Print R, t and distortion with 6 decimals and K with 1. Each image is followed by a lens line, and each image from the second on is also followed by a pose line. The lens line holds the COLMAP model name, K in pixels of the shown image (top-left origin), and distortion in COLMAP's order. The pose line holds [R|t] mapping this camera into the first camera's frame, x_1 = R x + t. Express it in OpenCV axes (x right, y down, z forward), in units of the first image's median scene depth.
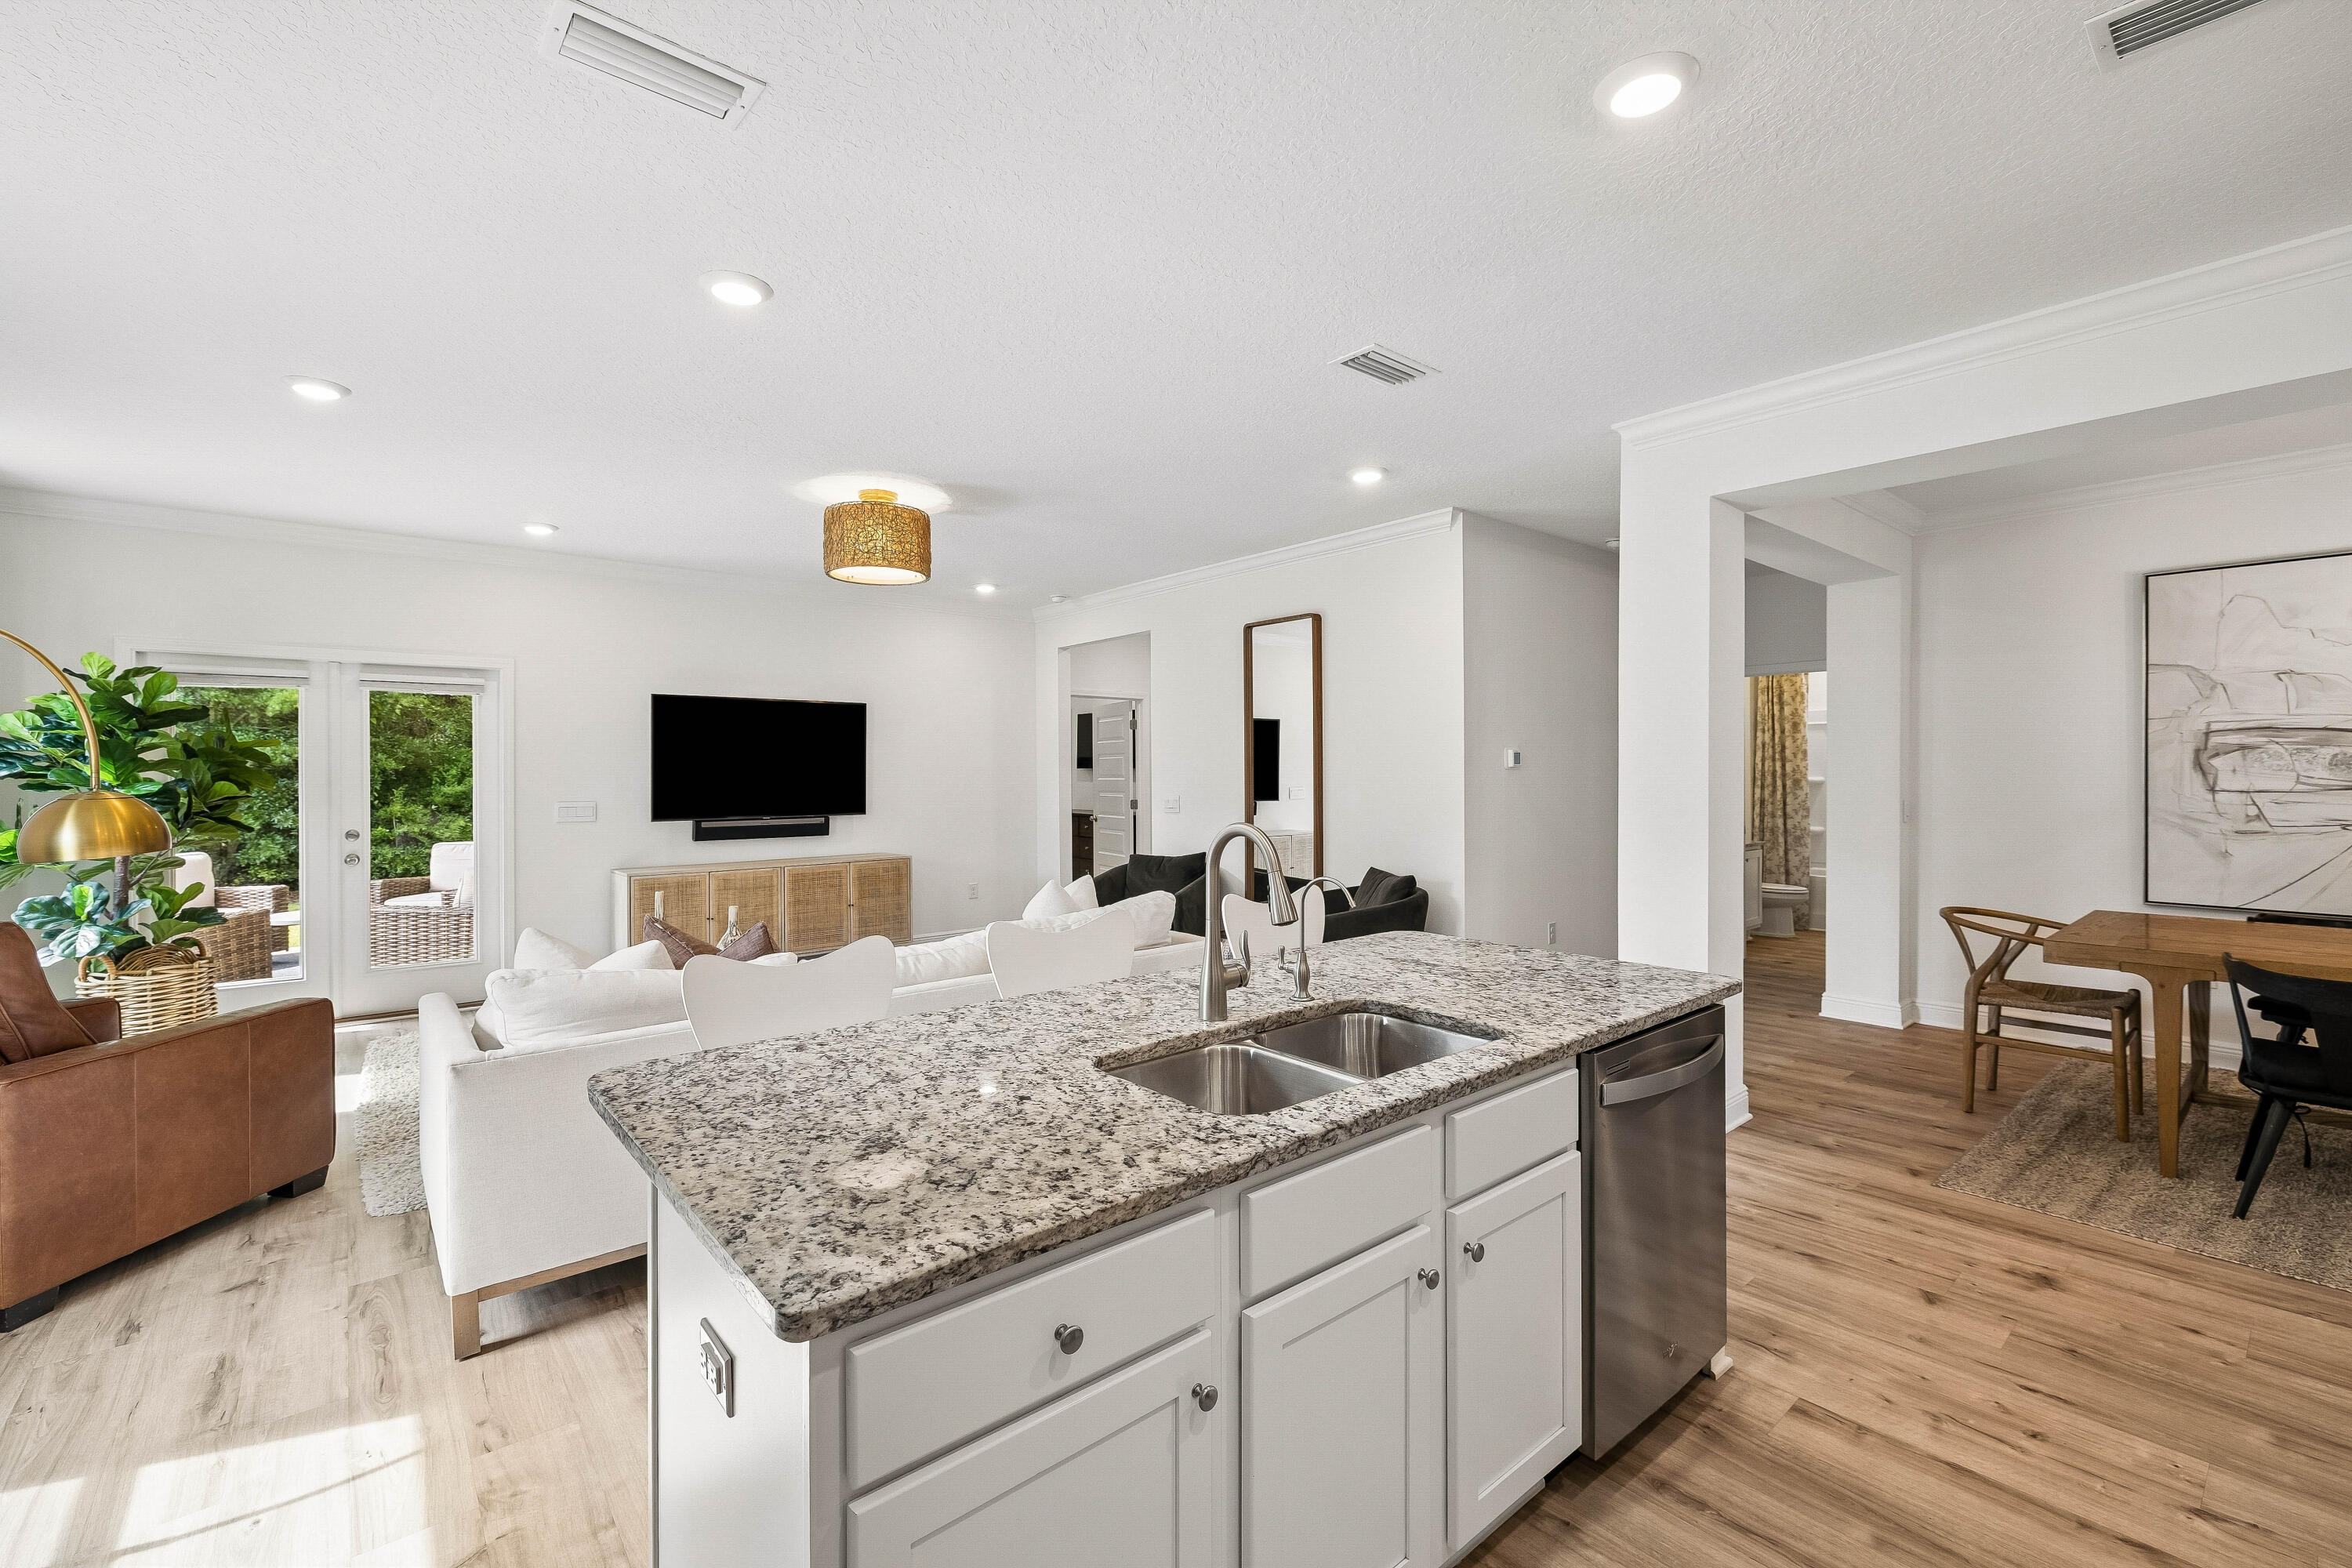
lens RADIAL K [[984.4, 0, 1174.1], [0, 984.4, 770.8], [0, 0, 1]] dist [-0.000318, 0.000050]
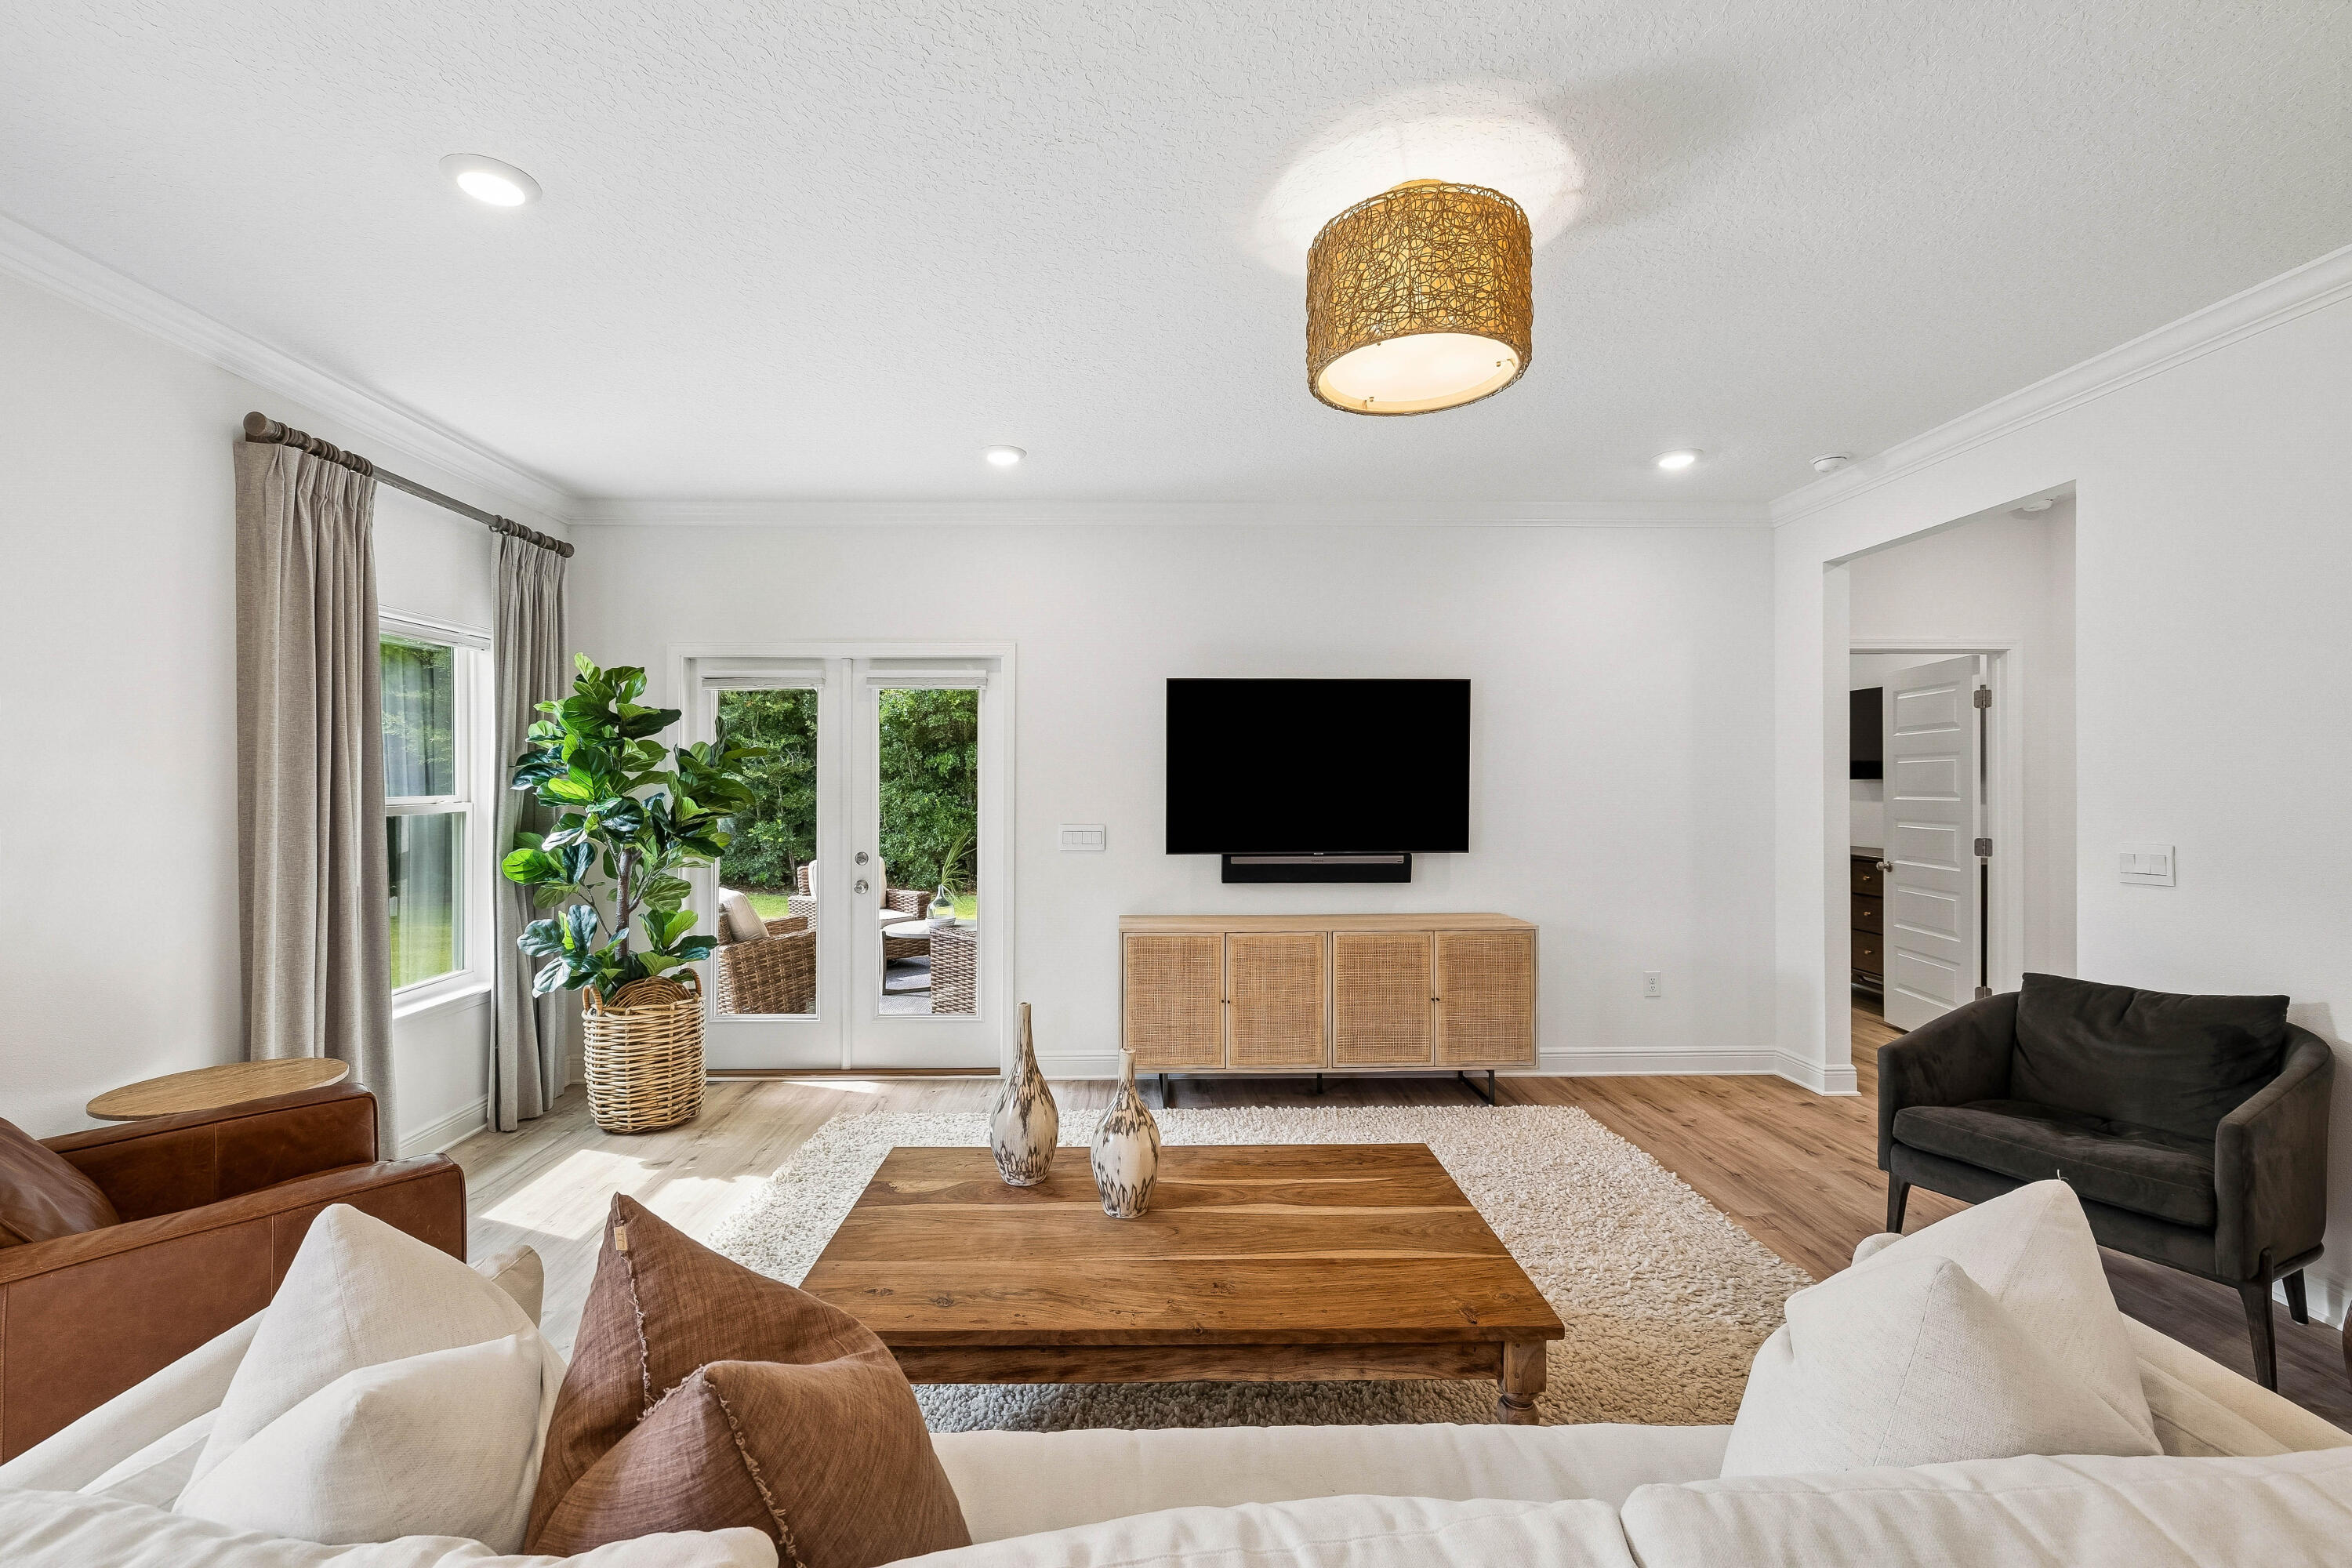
lens RADIAL K [[1001.8, 0, 1148.8], [0, 1001.8, 778.0], [0, 0, 1]] dist [0.000666, -0.000417]
pose [[0.777349, 0.000537, -0.629070, -0.101756], [-0.001253, 0.999999, -0.000694, -0.005527], [0.629069, 0.001327, 0.777349, 0.566461]]
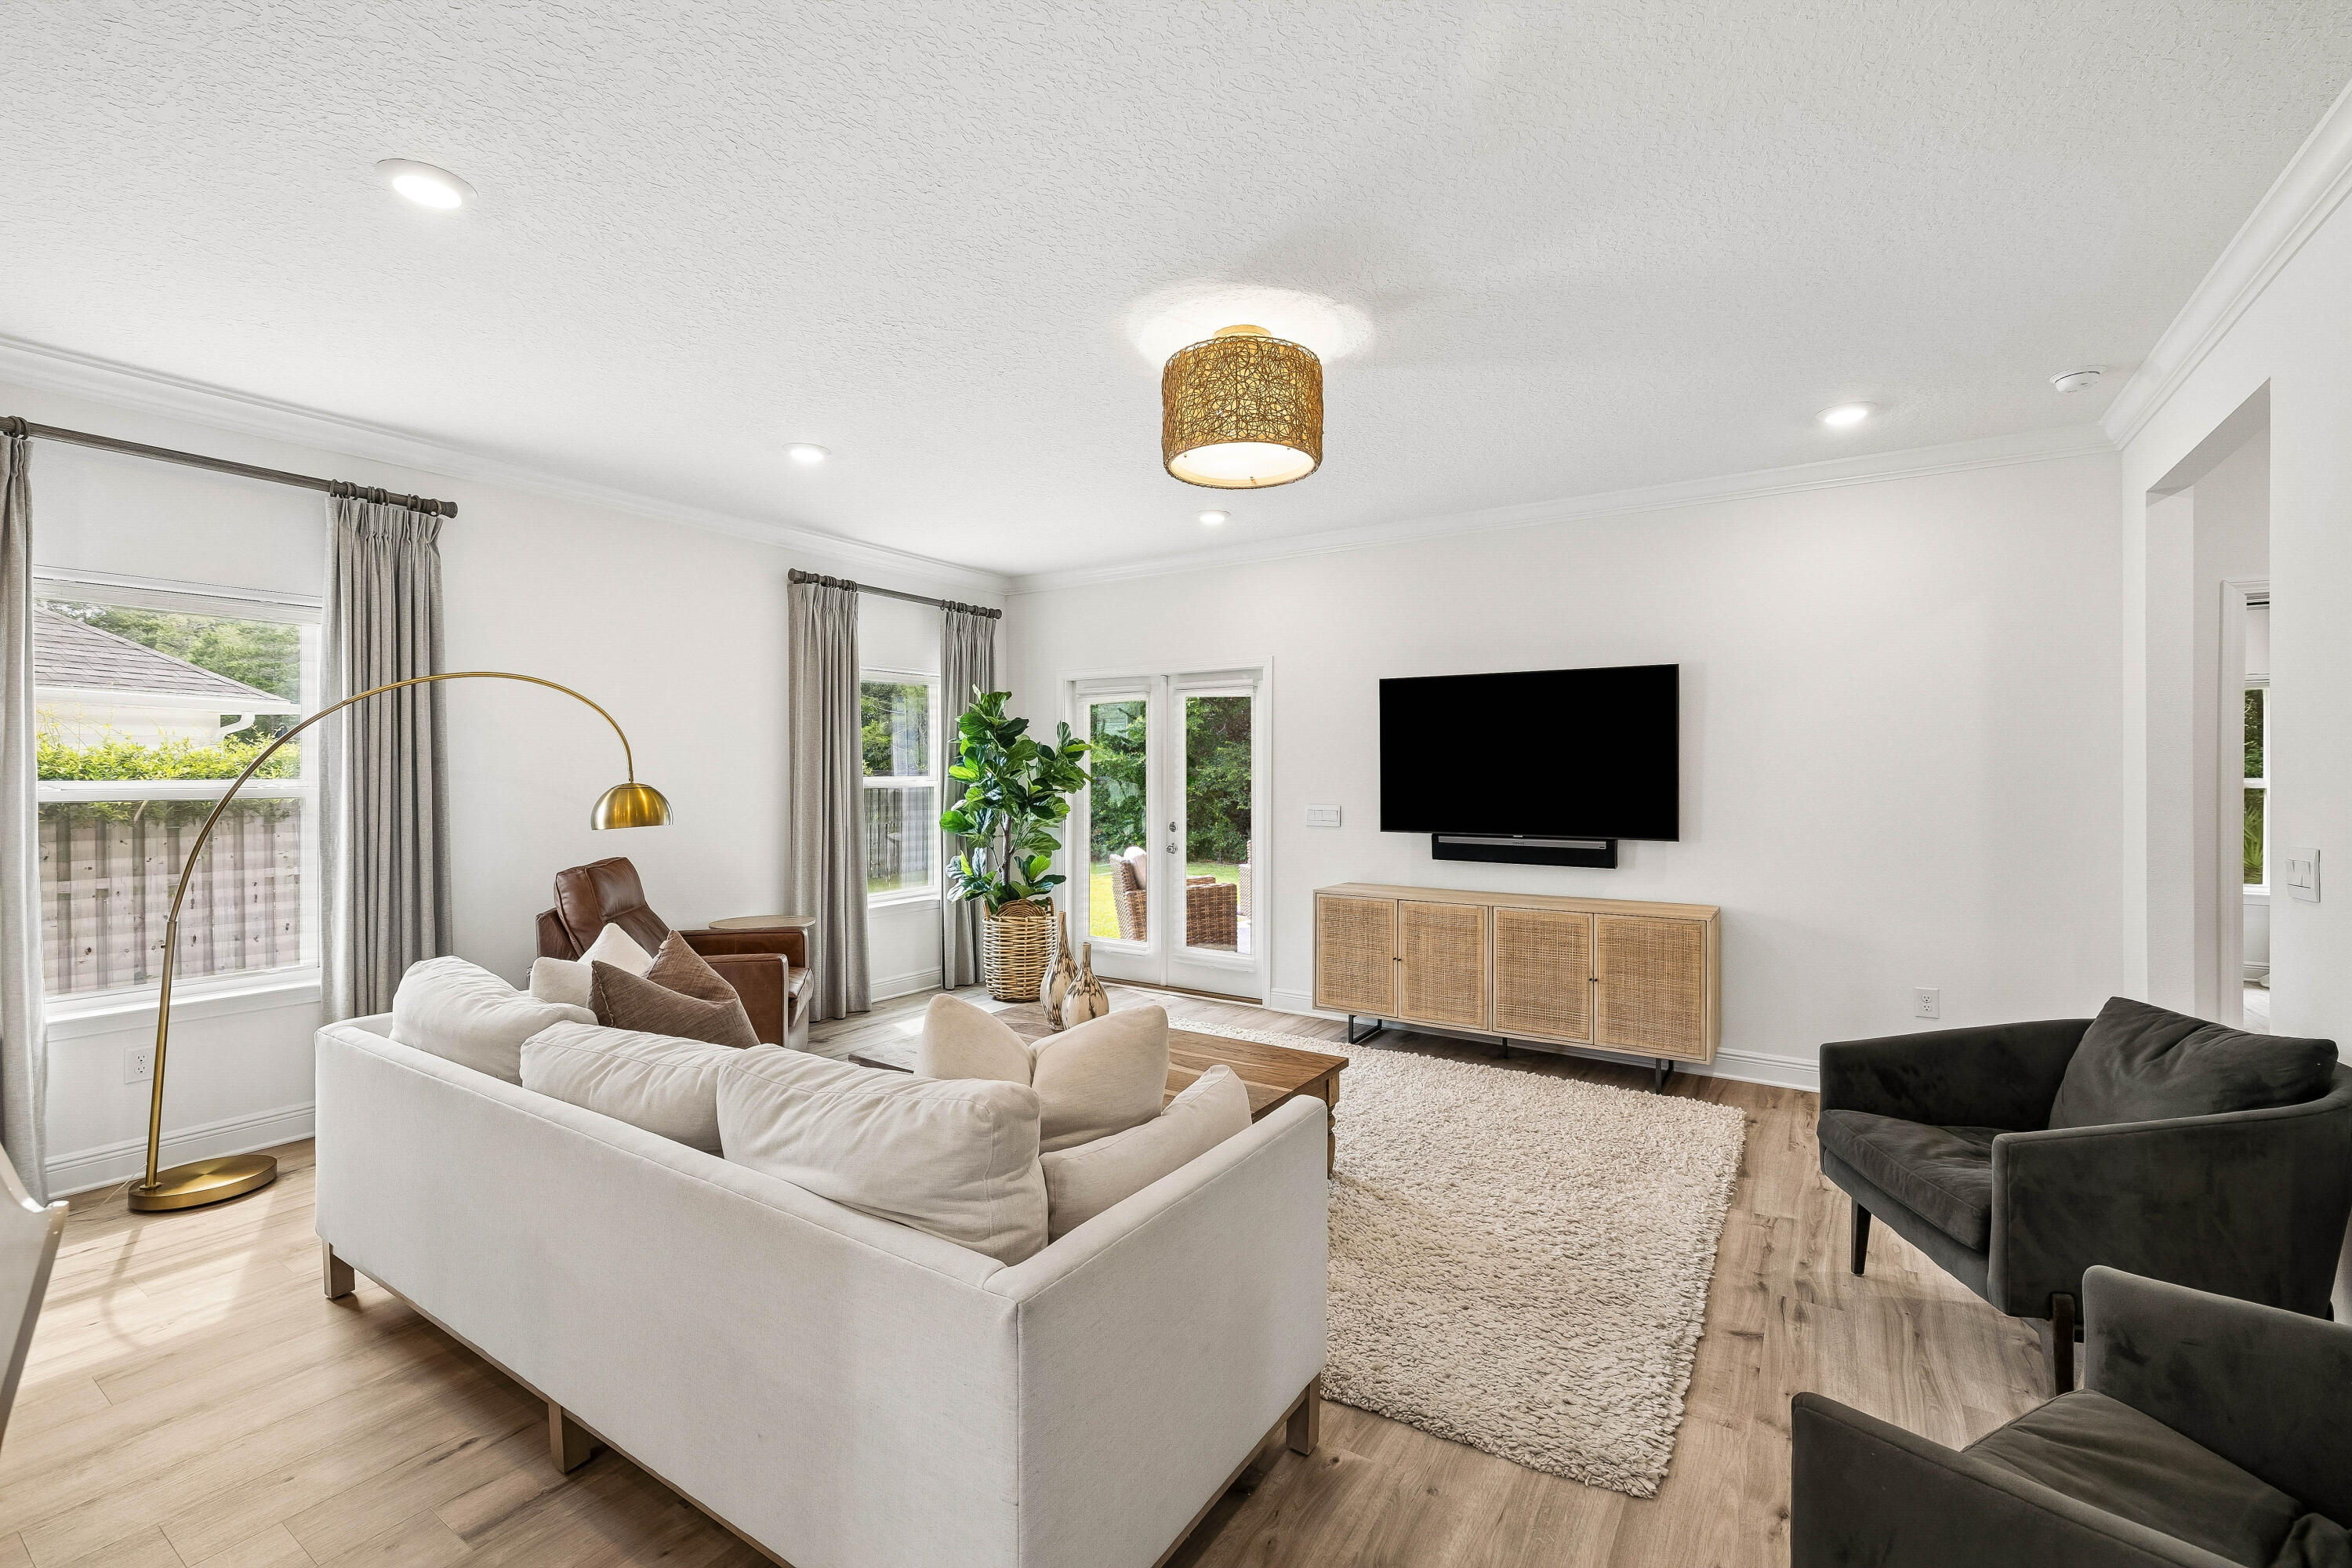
lens RADIAL K [[992.4, 0, 1174.0], [0, 992.4, 776.9], [0, 0, 1]] dist [0.001285, 0.000170]
pose [[0.287887, 0.008684, -0.957625, 0.313762], [-0.002725, 0.999962, 0.008249, -0.001757], [0.957661, 0.000235, 0.287900, 0.799631]]
